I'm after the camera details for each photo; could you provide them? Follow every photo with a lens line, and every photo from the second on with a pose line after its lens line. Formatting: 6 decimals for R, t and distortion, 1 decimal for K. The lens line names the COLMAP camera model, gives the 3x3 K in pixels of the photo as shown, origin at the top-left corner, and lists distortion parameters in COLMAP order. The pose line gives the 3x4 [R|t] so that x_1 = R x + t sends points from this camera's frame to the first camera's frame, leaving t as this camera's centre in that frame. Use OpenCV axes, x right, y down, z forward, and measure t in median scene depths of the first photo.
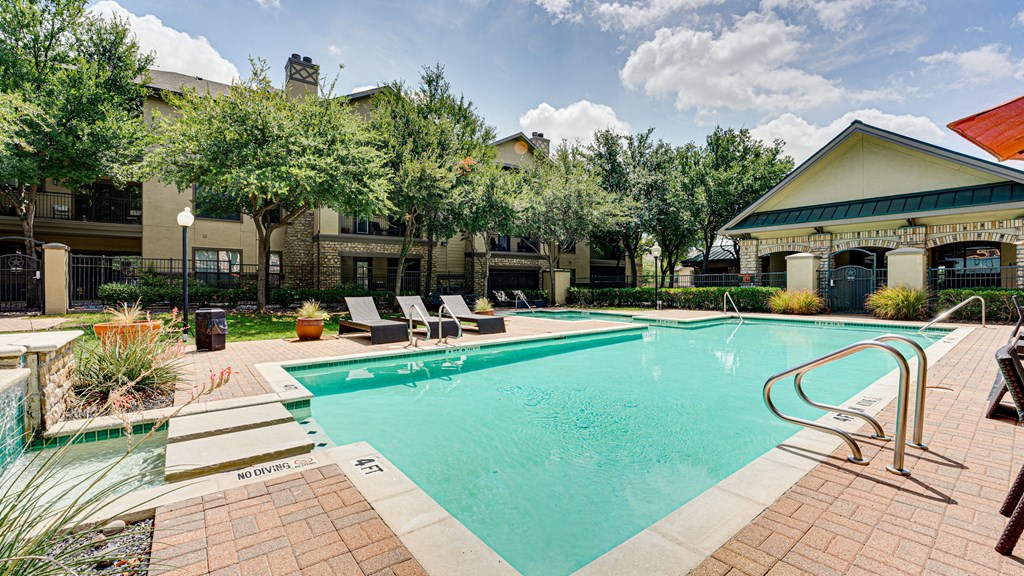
lens RADIAL K [[418.8, 0, 512.0], [0, 418.8, 288.0], [0, 0, 1]] dist [-0.000038, -0.000071]
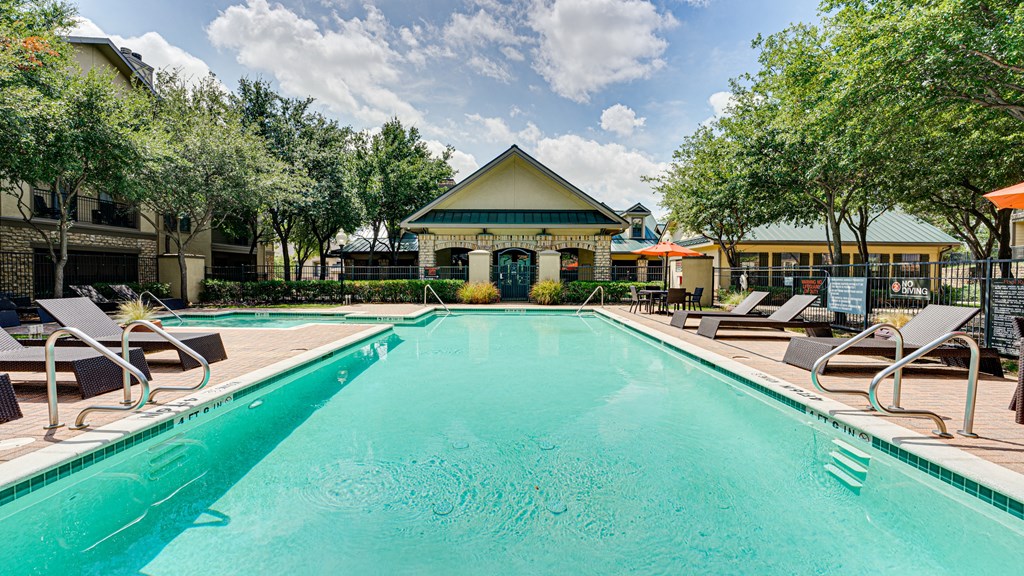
lens RADIAL K [[417.8, 0, 512.0], [0, 417.8, 288.0], [0, 0, 1]] dist [-0.015231, -0.000139]
pose [[0.633652, -0.015468, 0.773463, -0.126551], [0.000085, 0.999801, 0.019924, -0.002004], [-0.773618, -0.012559, 0.633528, 0.194244]]
